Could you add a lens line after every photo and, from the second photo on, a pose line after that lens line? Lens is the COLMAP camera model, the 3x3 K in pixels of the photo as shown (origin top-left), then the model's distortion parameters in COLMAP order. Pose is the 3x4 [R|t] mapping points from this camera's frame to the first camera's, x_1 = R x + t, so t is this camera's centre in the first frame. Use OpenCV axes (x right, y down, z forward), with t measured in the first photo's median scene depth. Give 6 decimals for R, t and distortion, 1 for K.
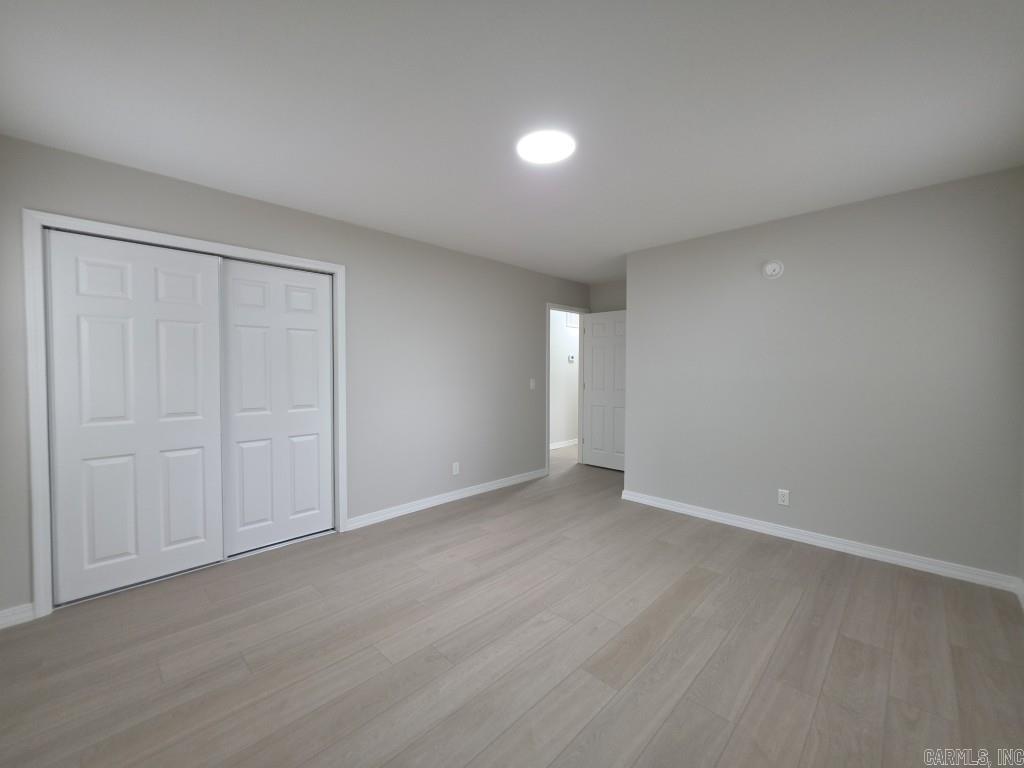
lens RADIAL K [[410.7, 0, 512.3], [0, 410.7, 379.4], [0, 0, 1]] dist [-0.002724, -0.000147]
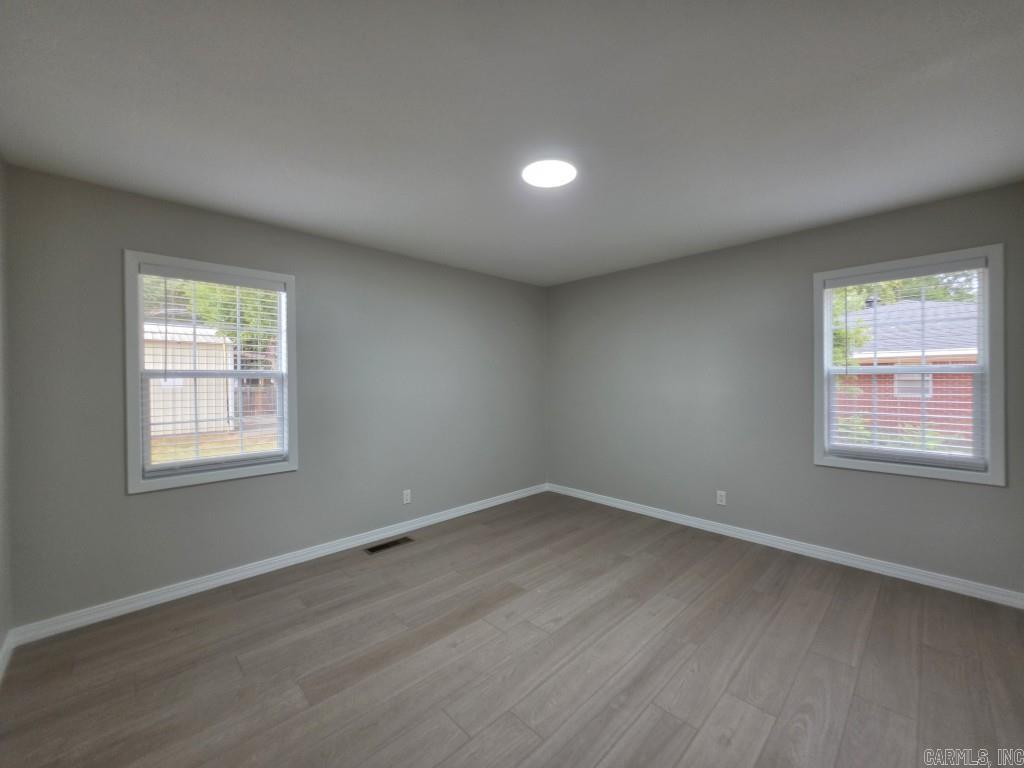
lens RADIAL K [[410.7, 0, 512.3], [0, 410.7, 379.4], [0, 0, 1]] dist [-0.002724, -0.000147]
pose [[-0.999770, 0.004825, 0.020882, 0.160299], [0.005448, 0.999540, 0.029845, -0.079087], [-0.020728, 0.029952, -0.999336, 2.076812]]
